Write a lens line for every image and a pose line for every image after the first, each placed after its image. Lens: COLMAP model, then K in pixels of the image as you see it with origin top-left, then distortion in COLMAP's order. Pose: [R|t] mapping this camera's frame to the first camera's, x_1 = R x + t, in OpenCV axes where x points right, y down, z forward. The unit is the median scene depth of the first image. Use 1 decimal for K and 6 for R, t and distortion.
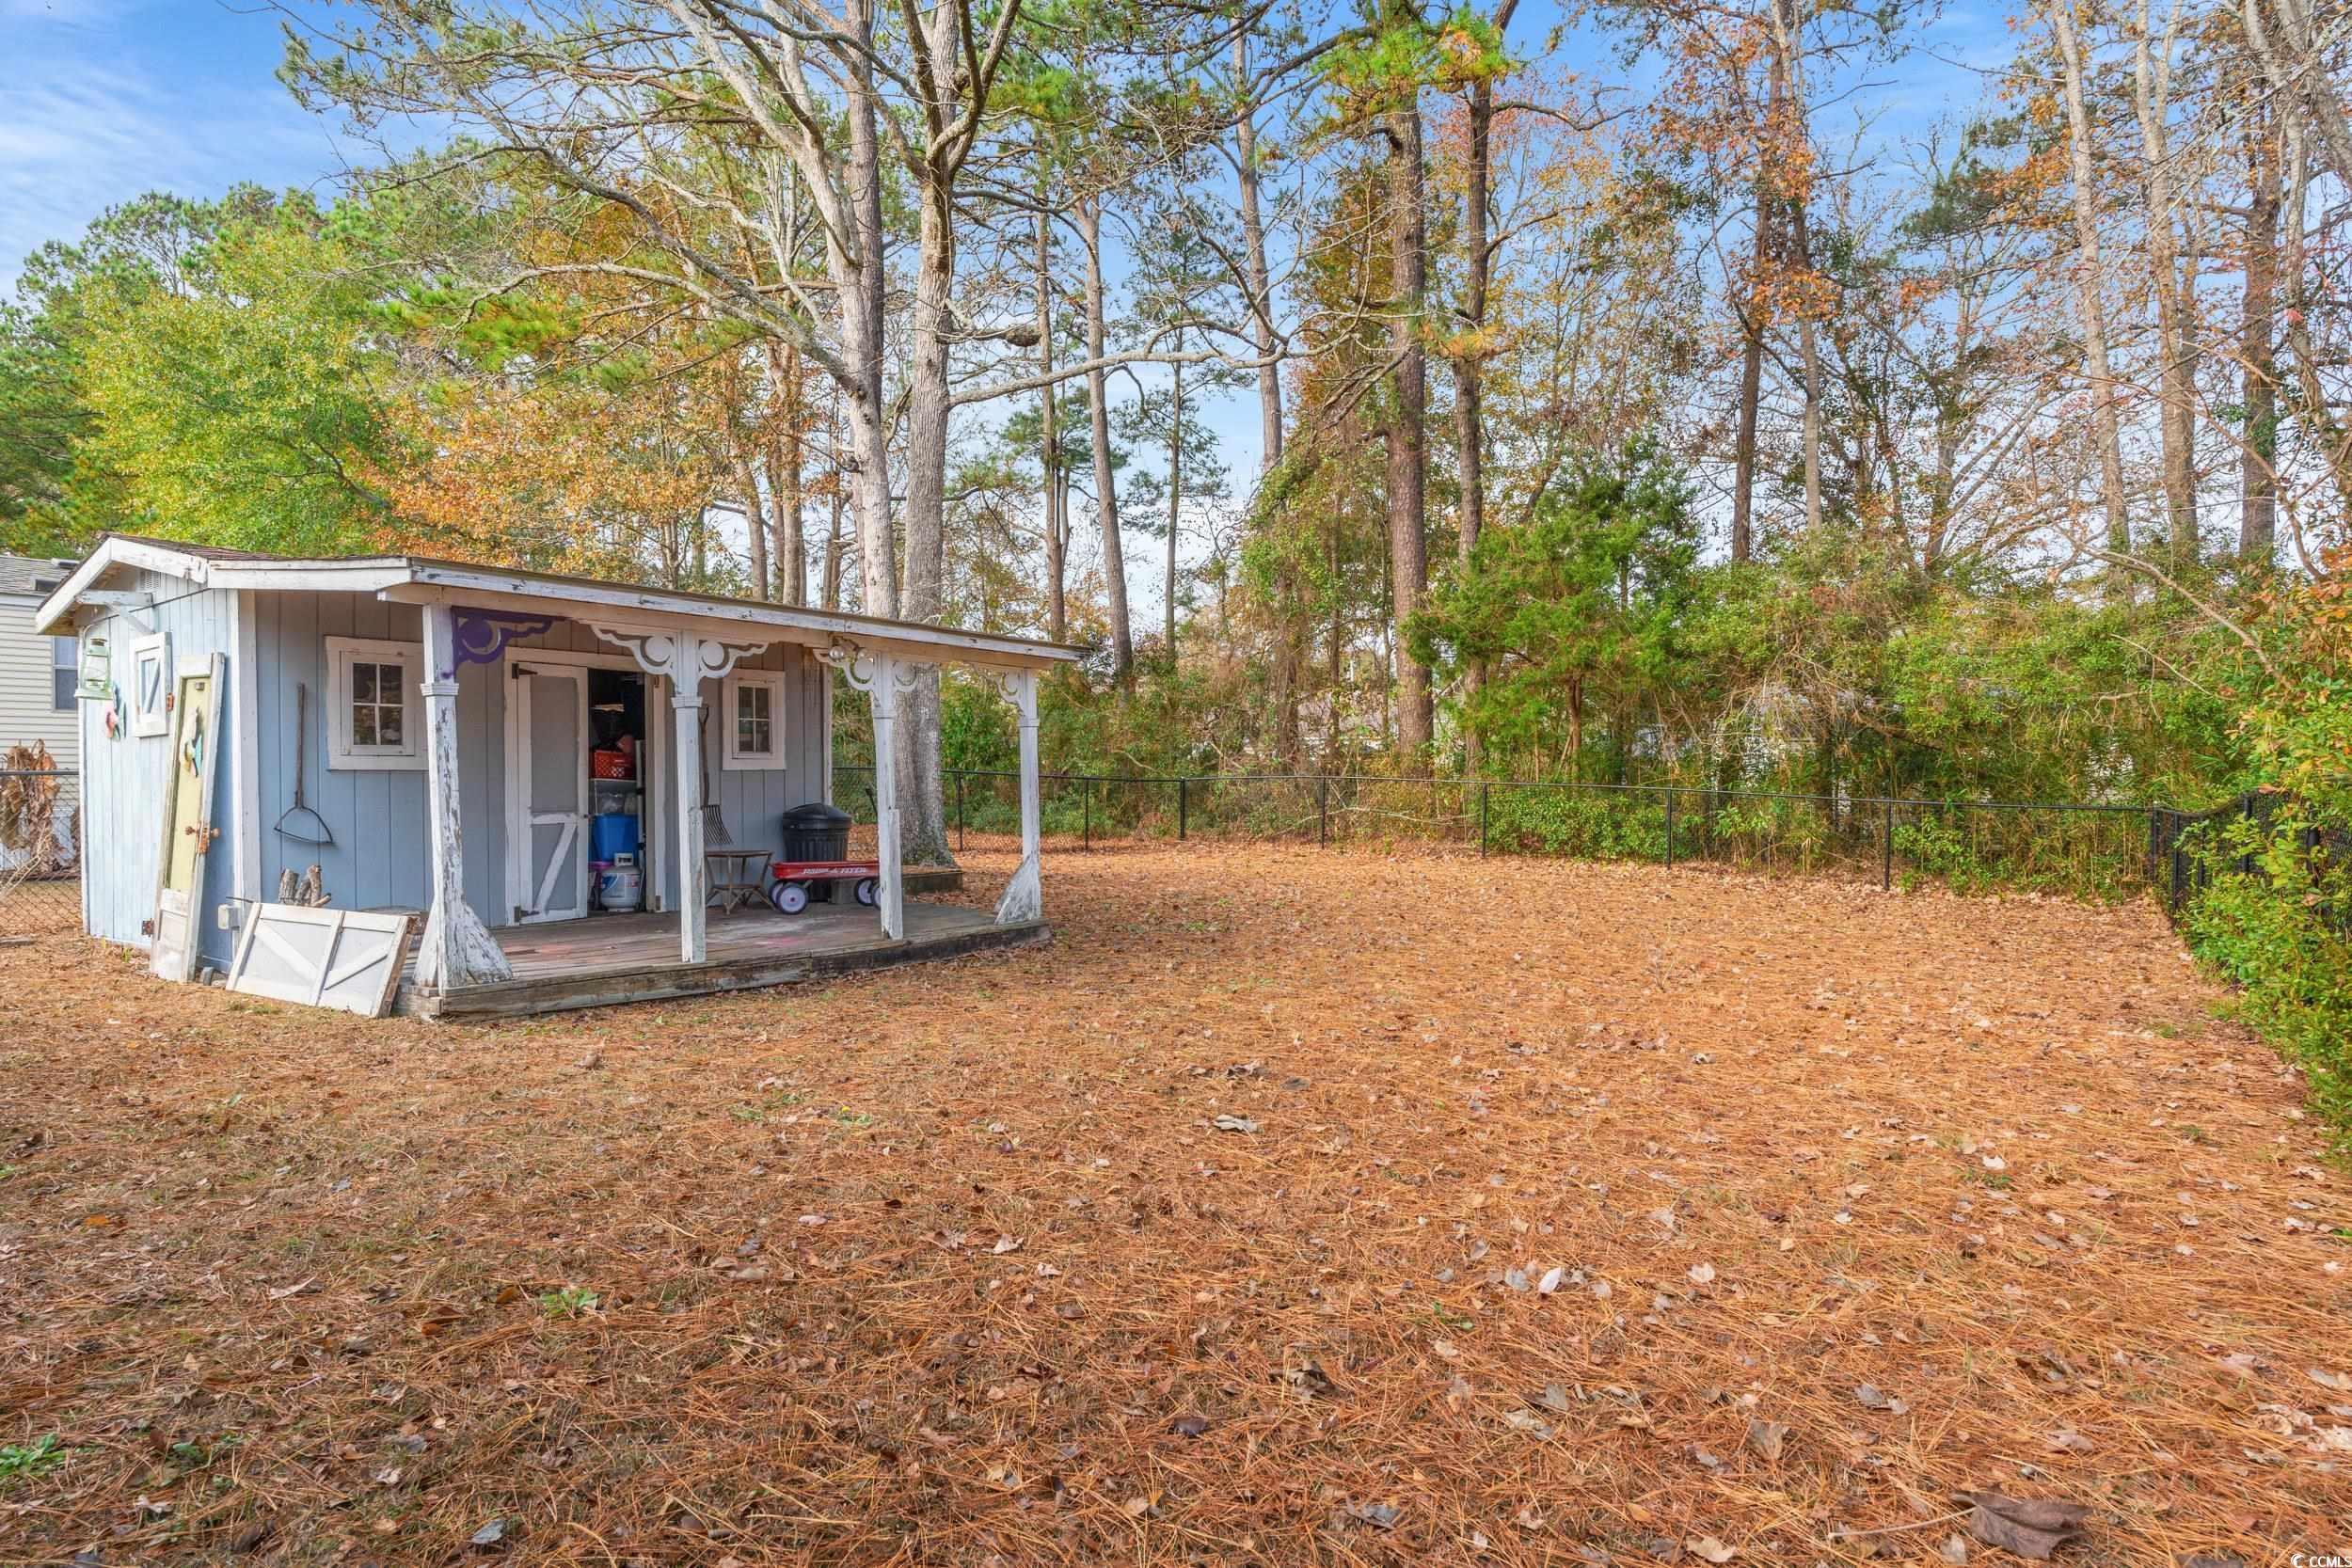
lens RADIAL K [[1272.1, 0, 1181.2], [0, 1272.1, 783.6], [0, 0, 1]] dist [-0.002018, -0.001402]
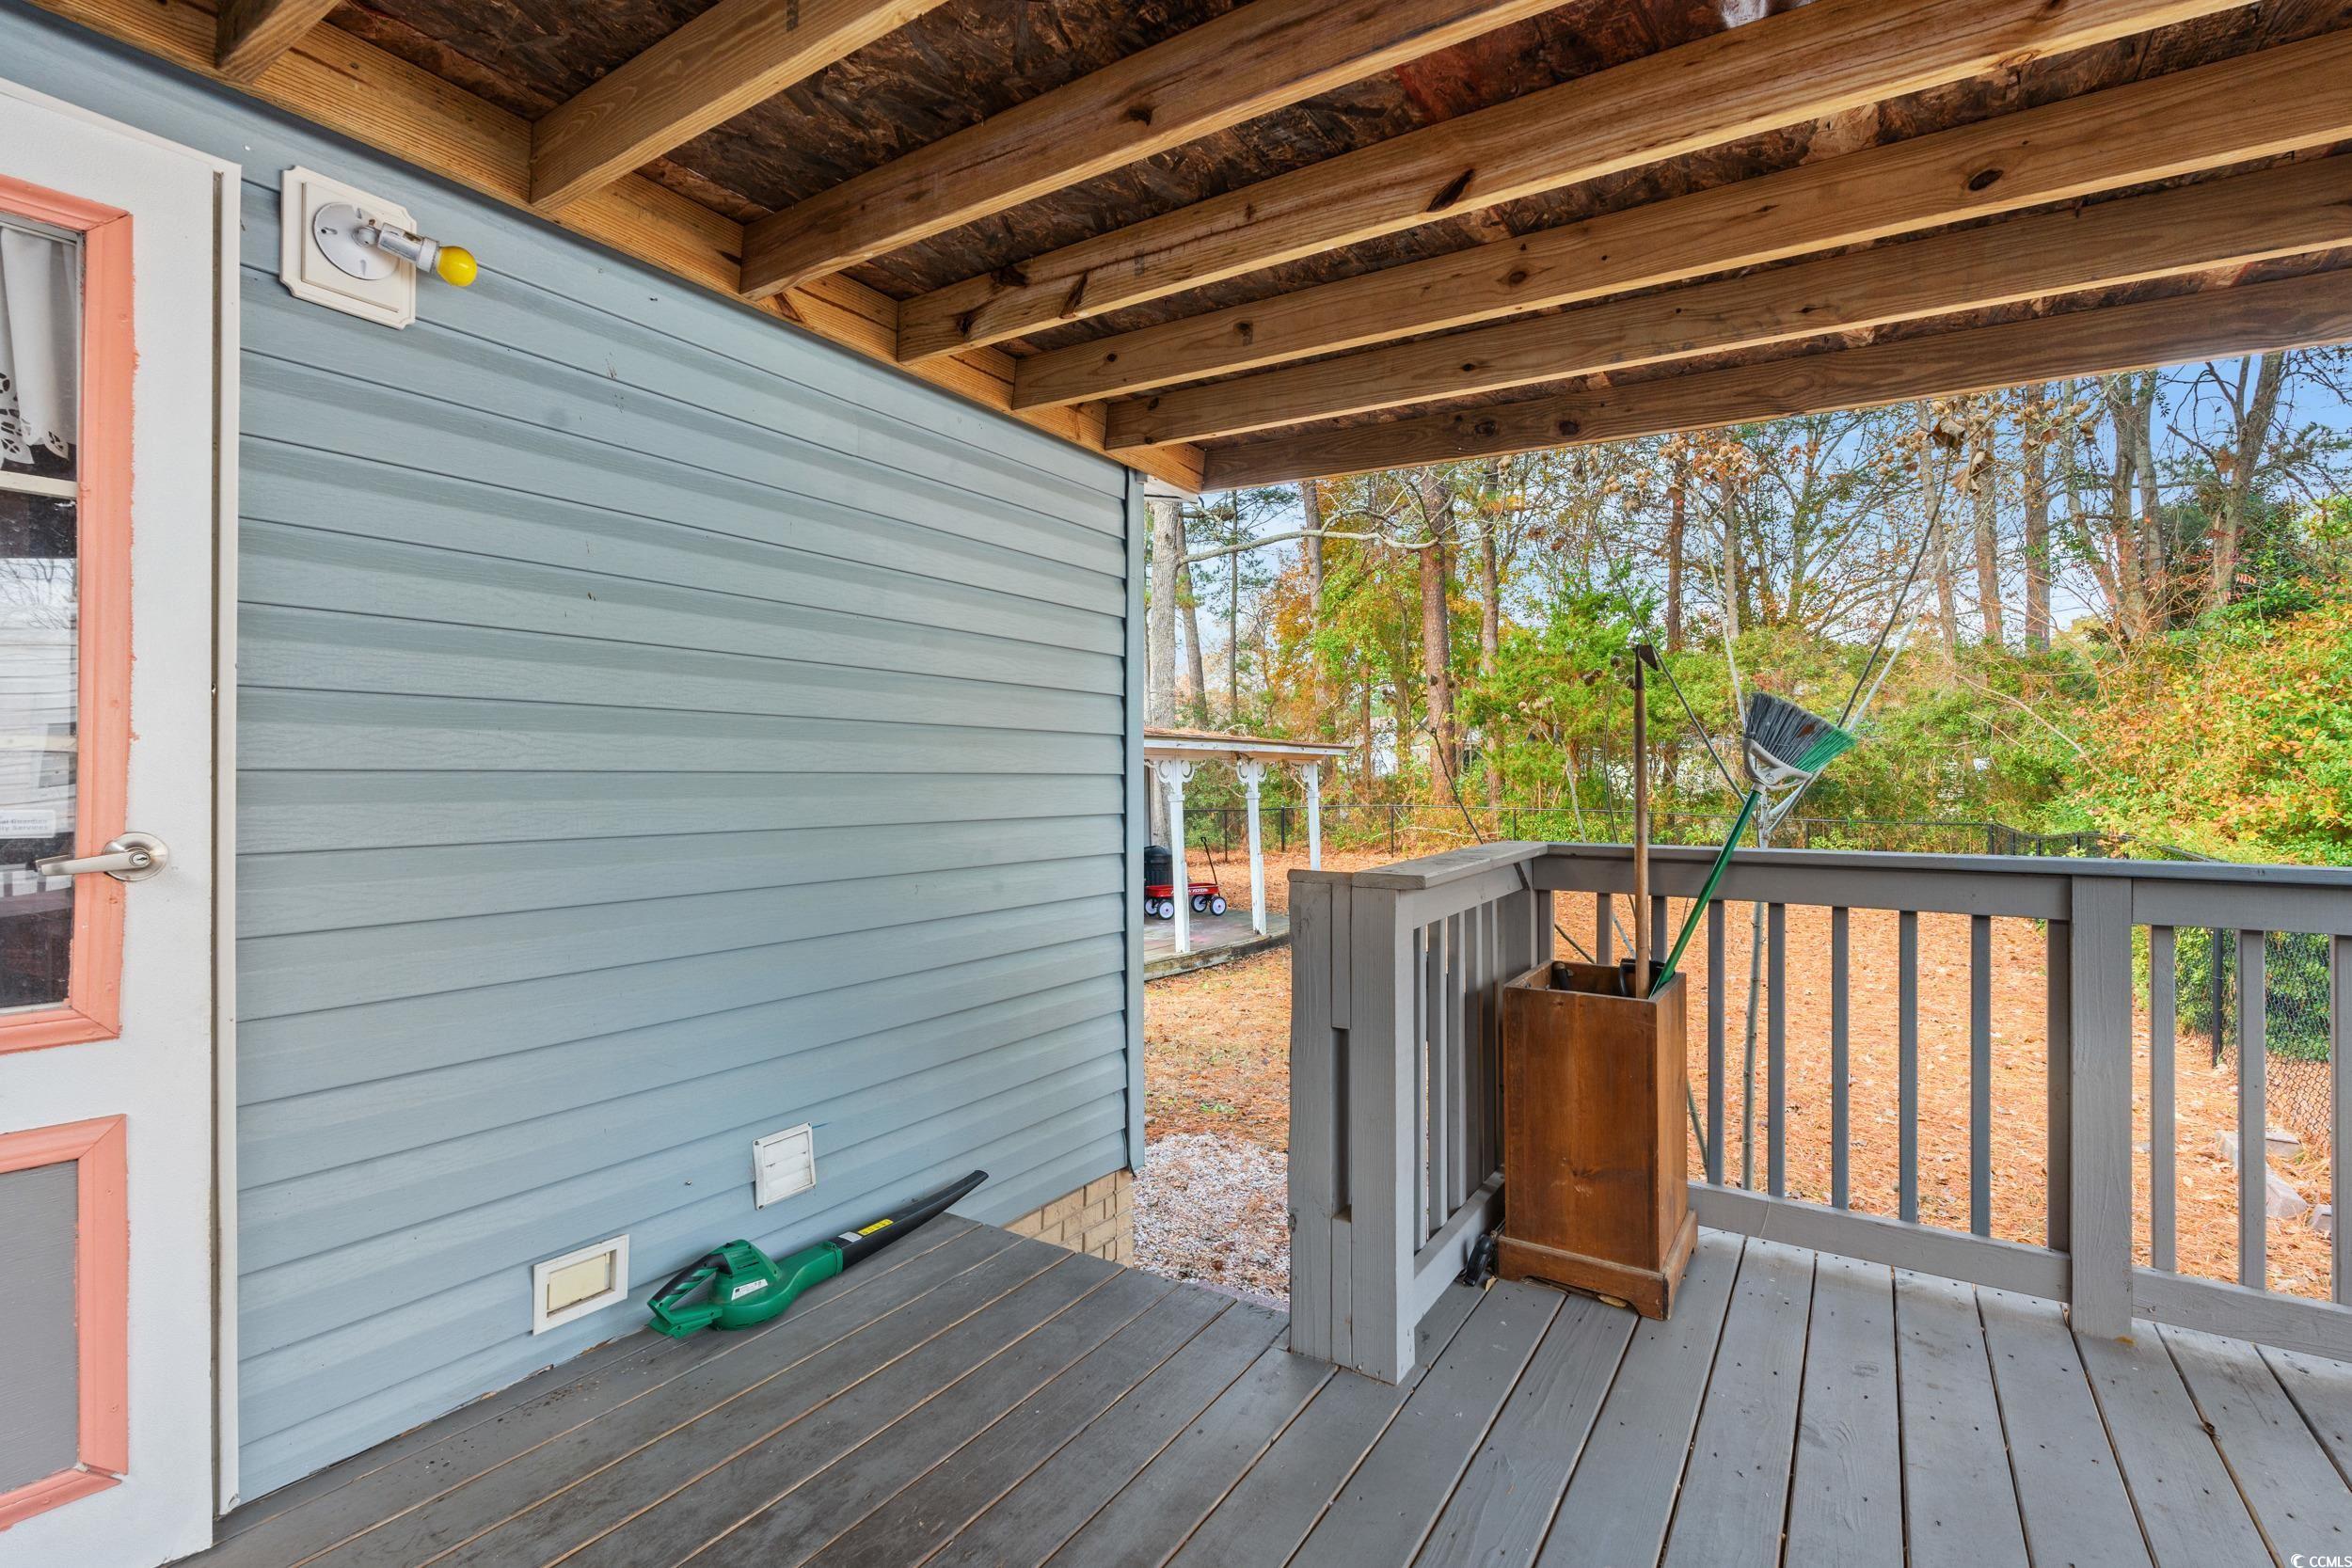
lens RADIAL K [[1054.9, 0, 1178.5], [0, 1054.9, 770.9], [0, 0, 1]] dist [-0.004155, 0.000630]
pose [[0.999454, -0.016313, 0.028723, -0.220621], [0.016798, 0.999719, -0.016723, -0.039448], [-0.028442, 0.017196, 0.999448, -0.205943]]
